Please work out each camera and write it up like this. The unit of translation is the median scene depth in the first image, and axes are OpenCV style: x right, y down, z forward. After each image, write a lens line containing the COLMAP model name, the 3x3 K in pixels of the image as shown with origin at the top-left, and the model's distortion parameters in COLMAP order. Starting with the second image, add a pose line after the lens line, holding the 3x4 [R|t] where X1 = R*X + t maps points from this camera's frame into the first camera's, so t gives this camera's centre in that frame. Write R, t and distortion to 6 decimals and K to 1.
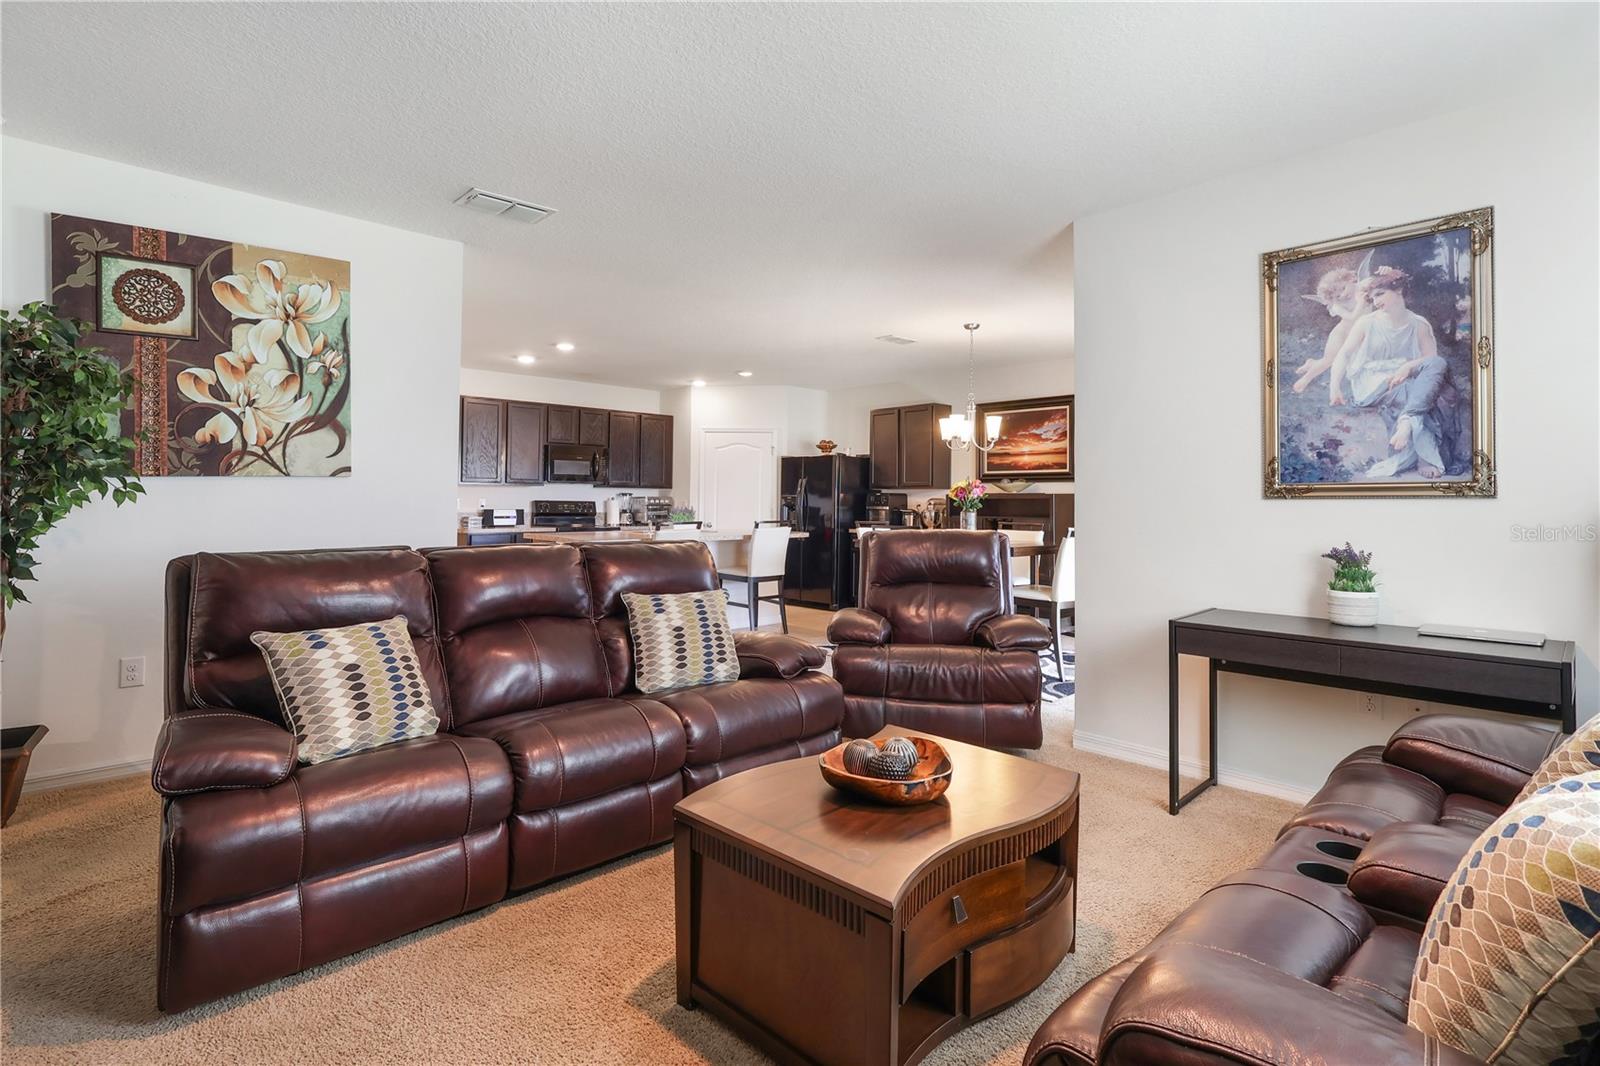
lens RADIAL K [[761.8, 0, 809.4], [0, 761.8, 525.4], [0, 0, 1]] dist [0.034088, -0.000462]
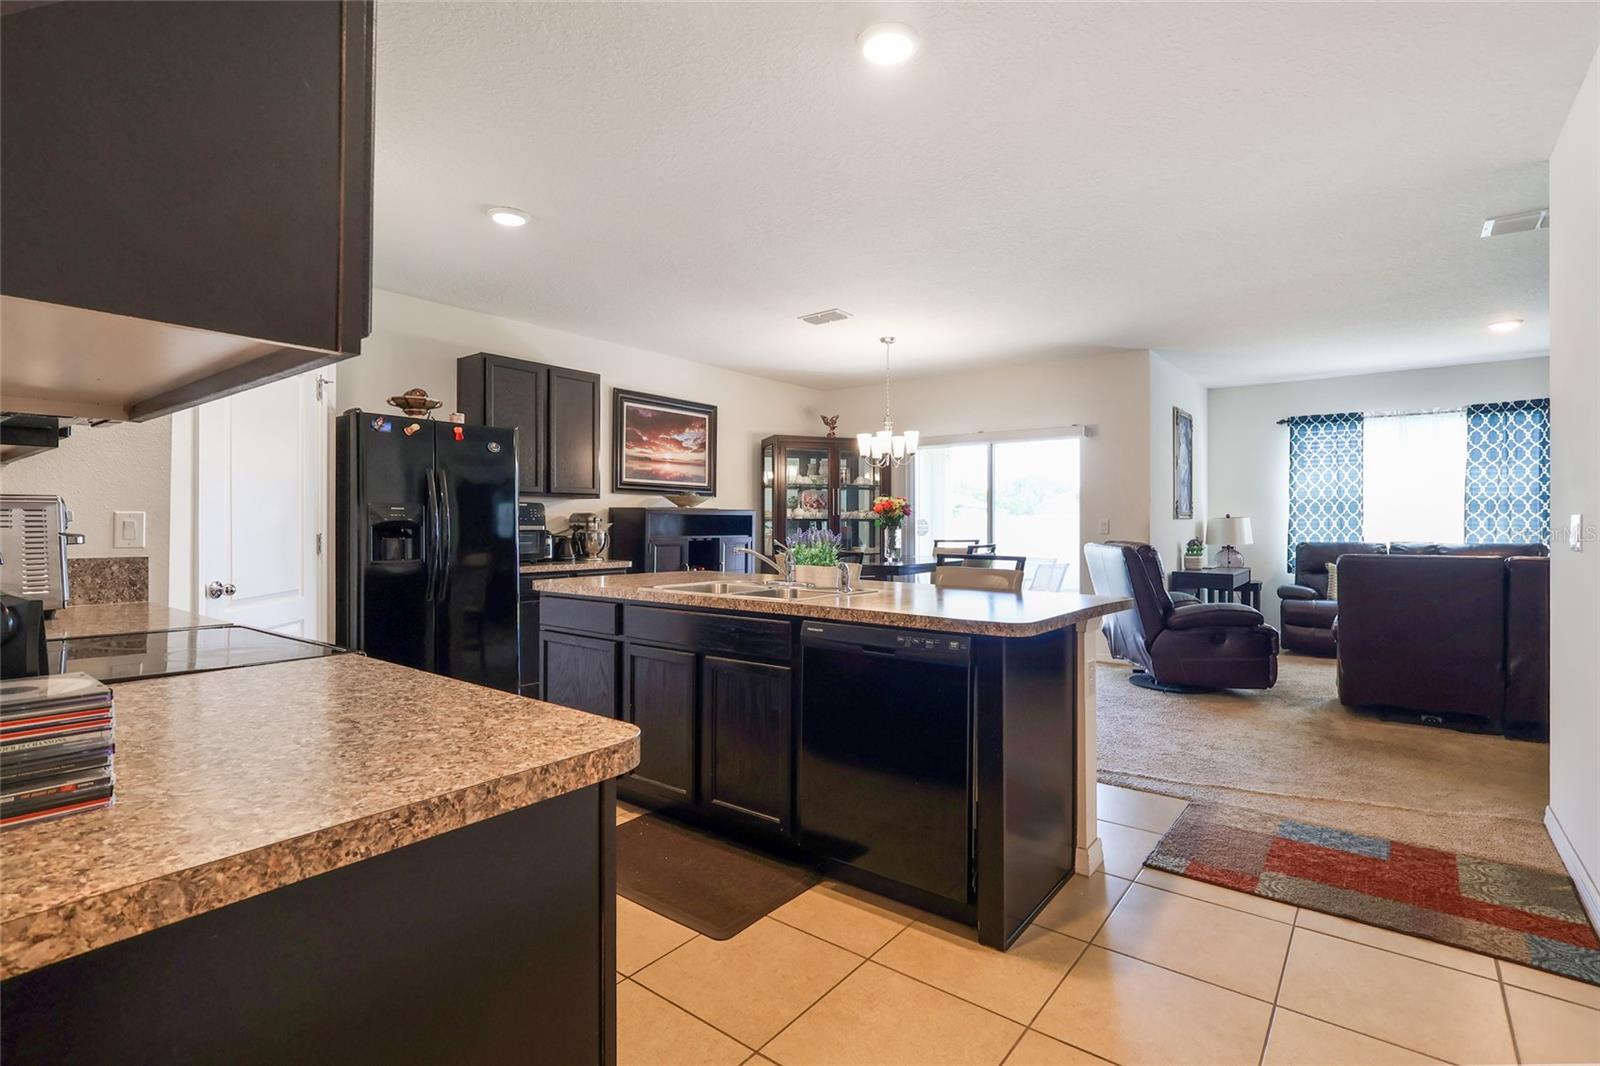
lens RADIAL K [[761.8, 0, 809.4], [0, 761.8, 525.4], [0, 0, 1]] dist [0.034088, -0.000462]
pose [[-0.135780, -0.007349, 0.990712, -0.517402], [0.031498, 0.999435, 0.011731, -0.025306], [-0.990238, 0.032798, -0.135472, 0.865225]]
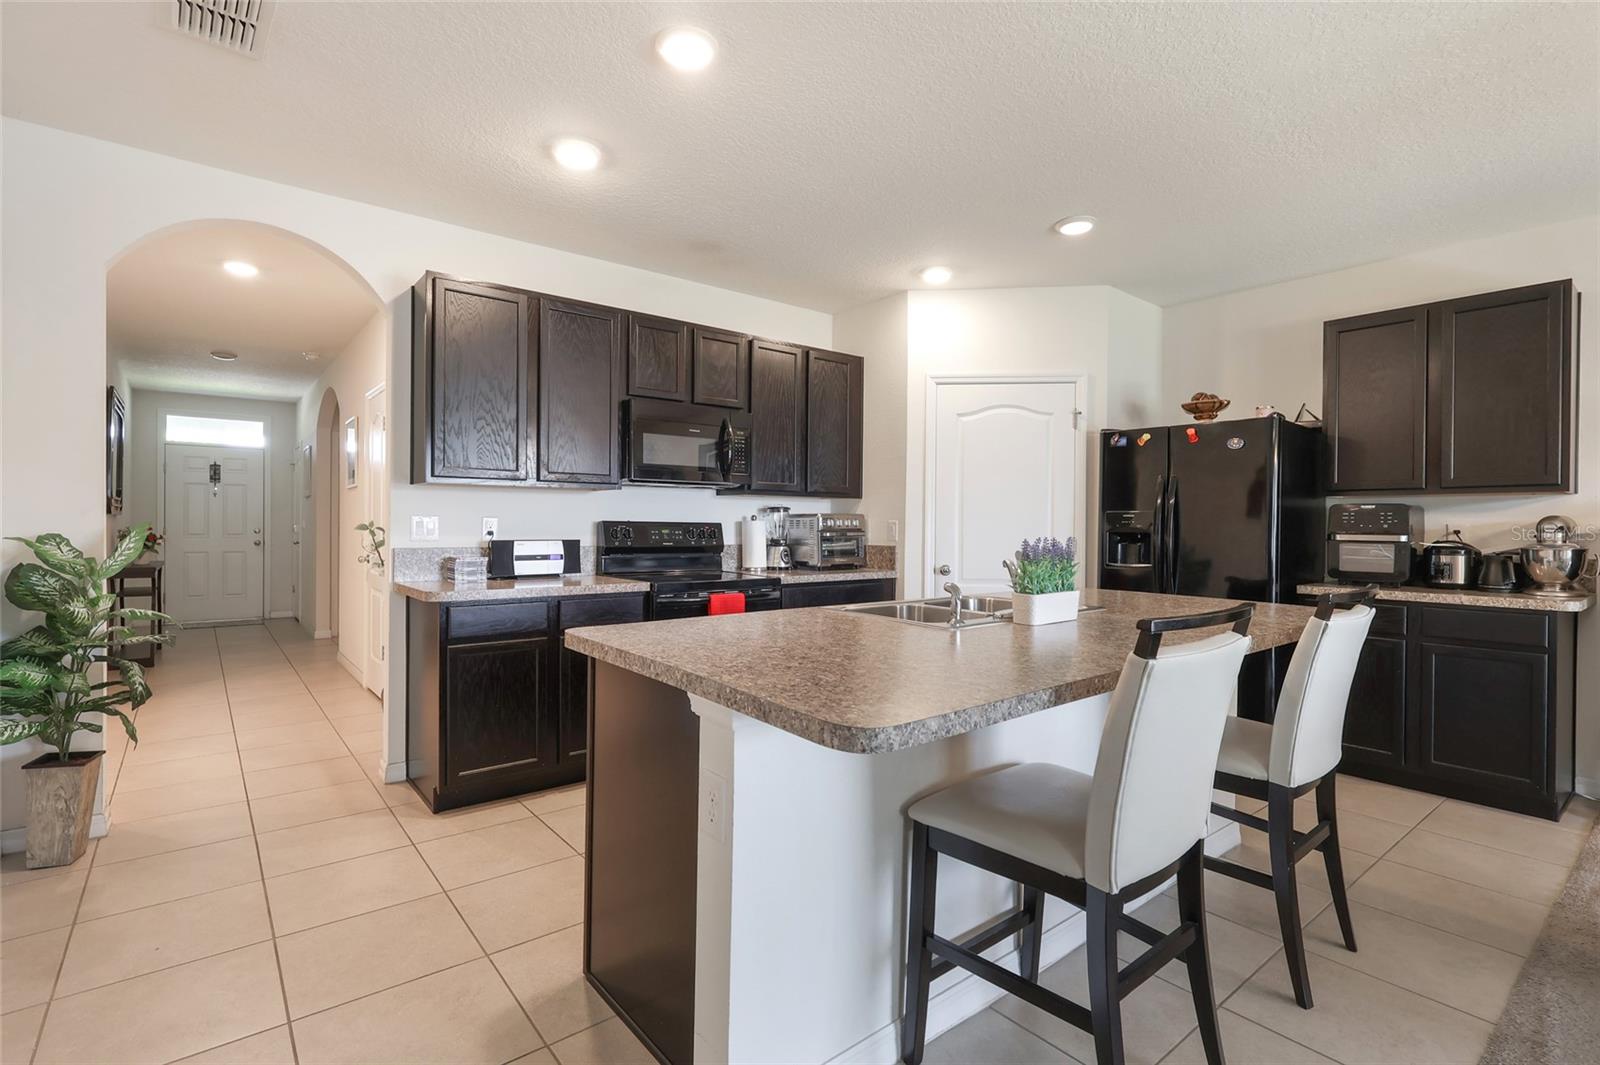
lens RADIAL K [[761.8, 0, 809.4], [0, 761.8, 524.9], [0, 0, 1]] dist [0.034088, -0.000462]
pose [[0.995284, 0.000803, -0.096996, -0.181098], [-0.003016, 0.999738, -0.022669, -0.019689], [0.096953, 0.022854, 0.995027, 0.530070]]
